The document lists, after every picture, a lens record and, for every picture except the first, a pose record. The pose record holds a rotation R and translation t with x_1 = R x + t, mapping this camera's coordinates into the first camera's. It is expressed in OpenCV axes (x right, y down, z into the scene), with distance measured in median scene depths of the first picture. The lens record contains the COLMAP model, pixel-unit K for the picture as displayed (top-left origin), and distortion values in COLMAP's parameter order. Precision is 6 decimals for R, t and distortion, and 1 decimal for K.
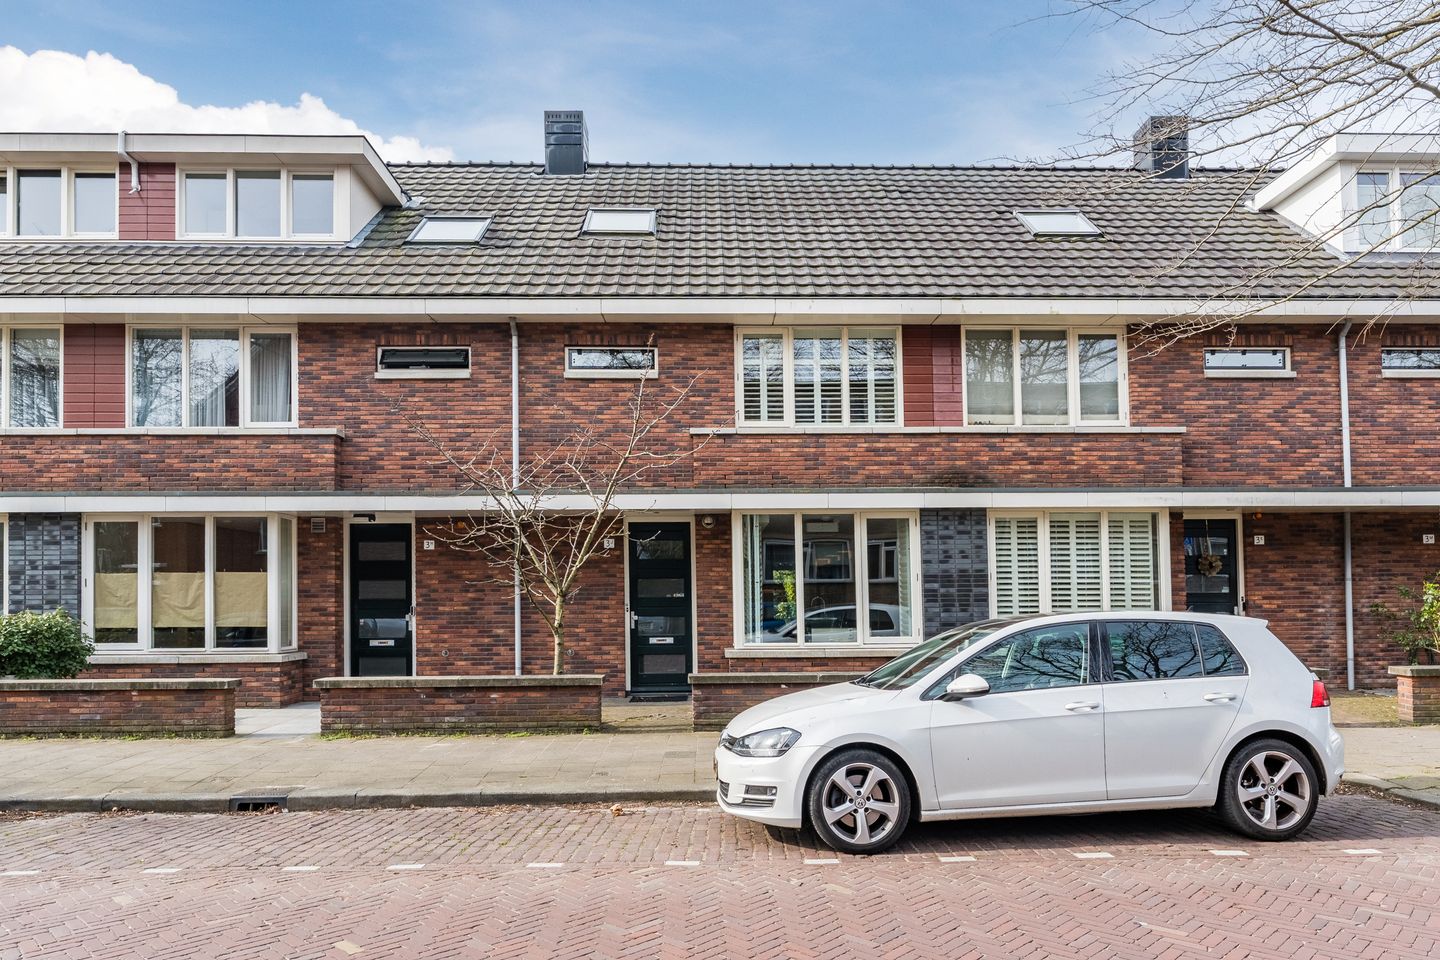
lens RADIAL K [[940.0, 0, 775.7], [0, 940.0, 574.3], [0, 0, 1]] dist [-0.000740, -0.005605]
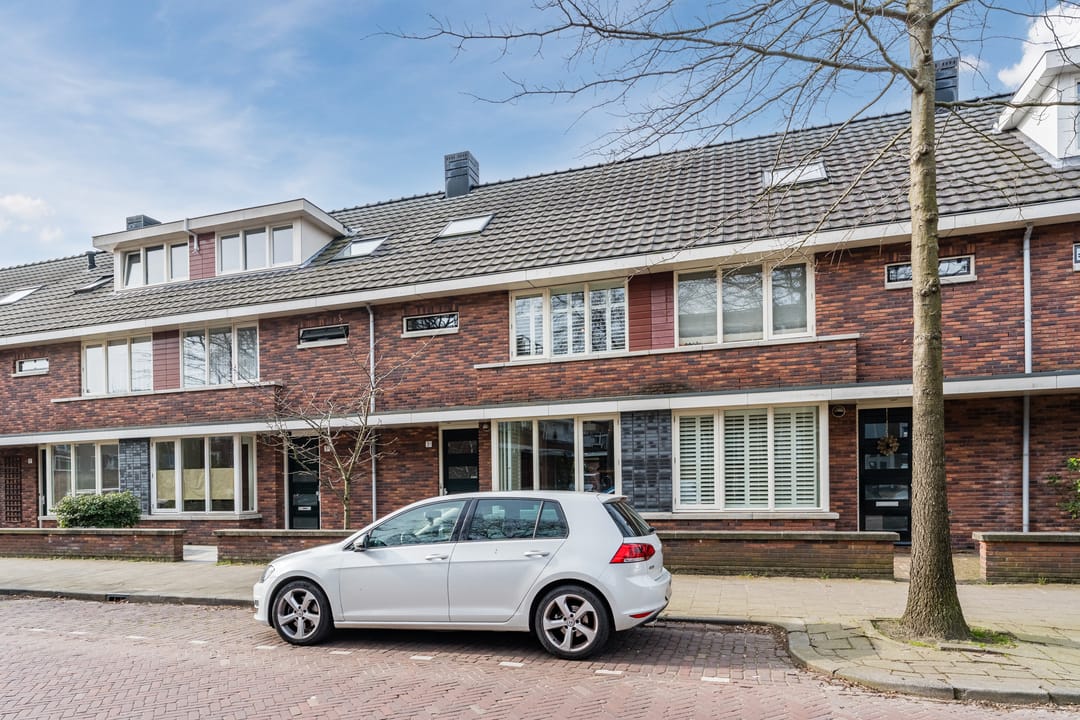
lens RADIAL K [[705.0, 0, 608.5], [0, 705.0, 466.3], [0, 0, 1]] dist [-0.000740, -0.005605]
pose [[0.934564, -0.017295, -0.355375, 0.495074], [0.024628, 0.999567, 0.016120, -0.007841], [0.354942, -0.023818, 0.934585, 0.029721]]
